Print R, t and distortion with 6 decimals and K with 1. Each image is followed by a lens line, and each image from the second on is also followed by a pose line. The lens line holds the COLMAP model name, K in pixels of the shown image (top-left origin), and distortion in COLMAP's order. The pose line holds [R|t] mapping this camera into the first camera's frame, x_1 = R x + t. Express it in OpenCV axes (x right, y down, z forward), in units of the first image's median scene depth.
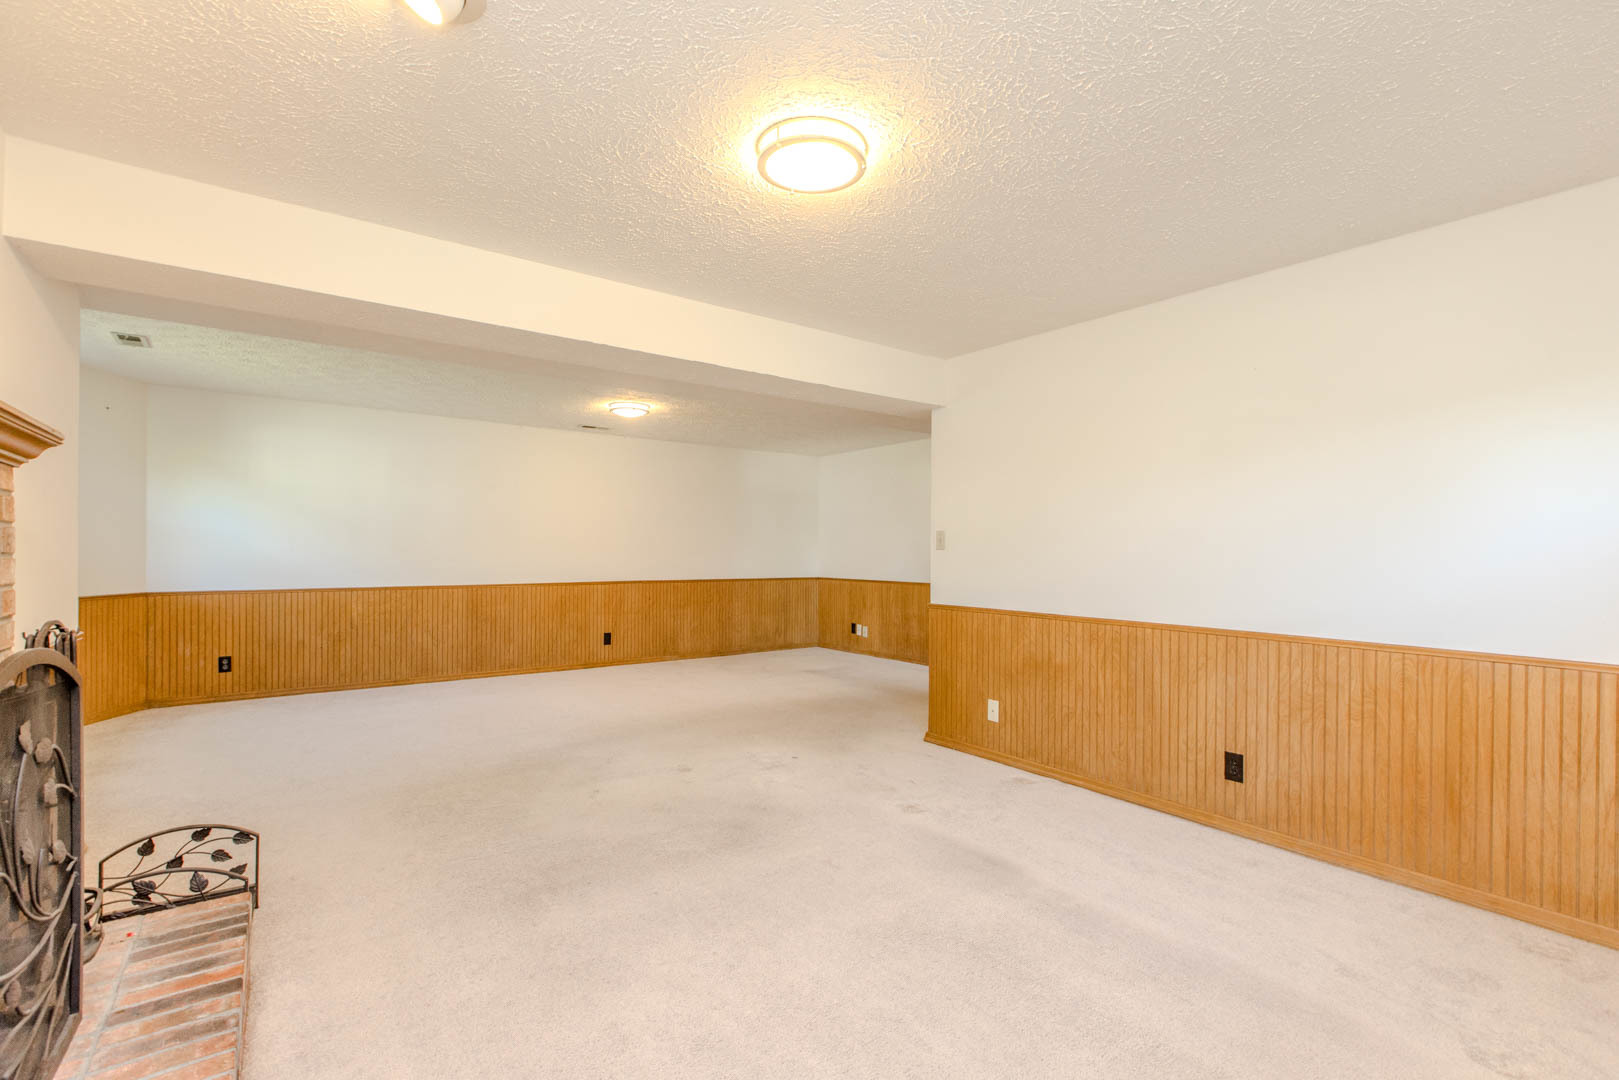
lens RADIAL K [[718.0, 0, 807.9], [0, 718.0, 548.3], [0, 0, 1]] dist [-0.005028, 0.002057]
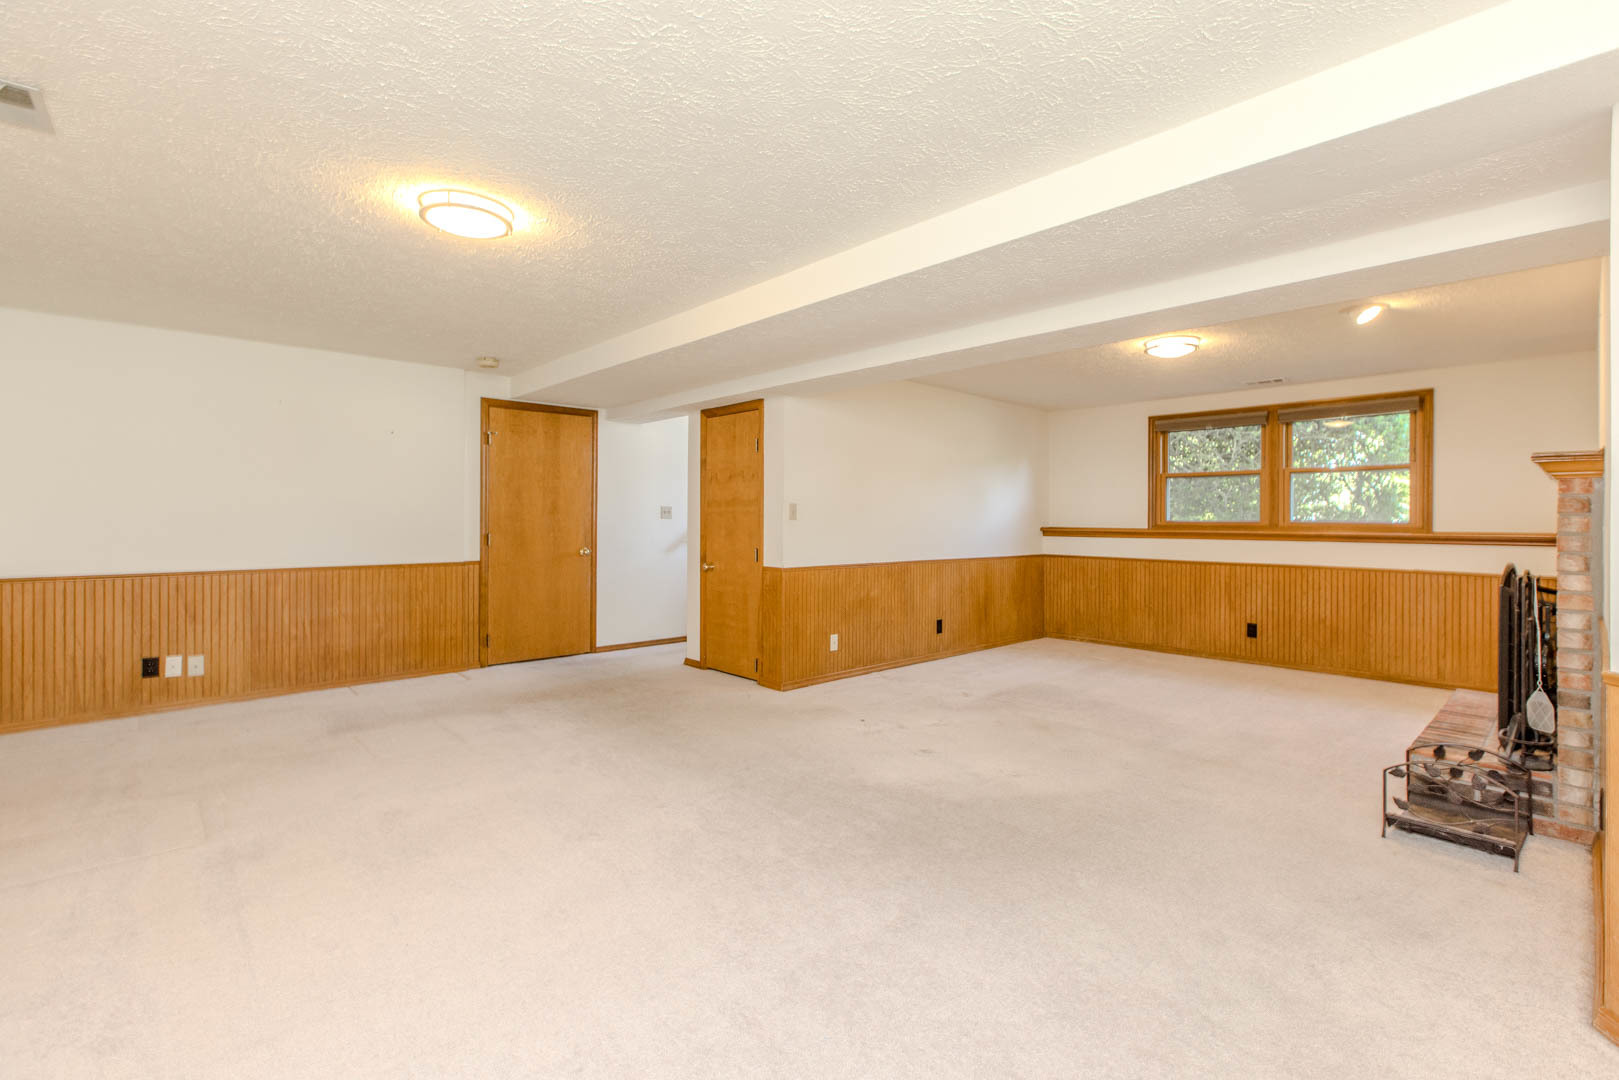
lens RADIAL K [[718.0, 0, 809.8], [0, 718.0, 529.3], [0, 0, 1]] dist [-0.005028, 0.002057]
pose [[-0.119890, -0.015590, 0.992665, -1.039732], [-0.008293, 0.999858, 0.014702, -0.000100], [-0.992753, -0.006469, -0.120002, 1.203749]]
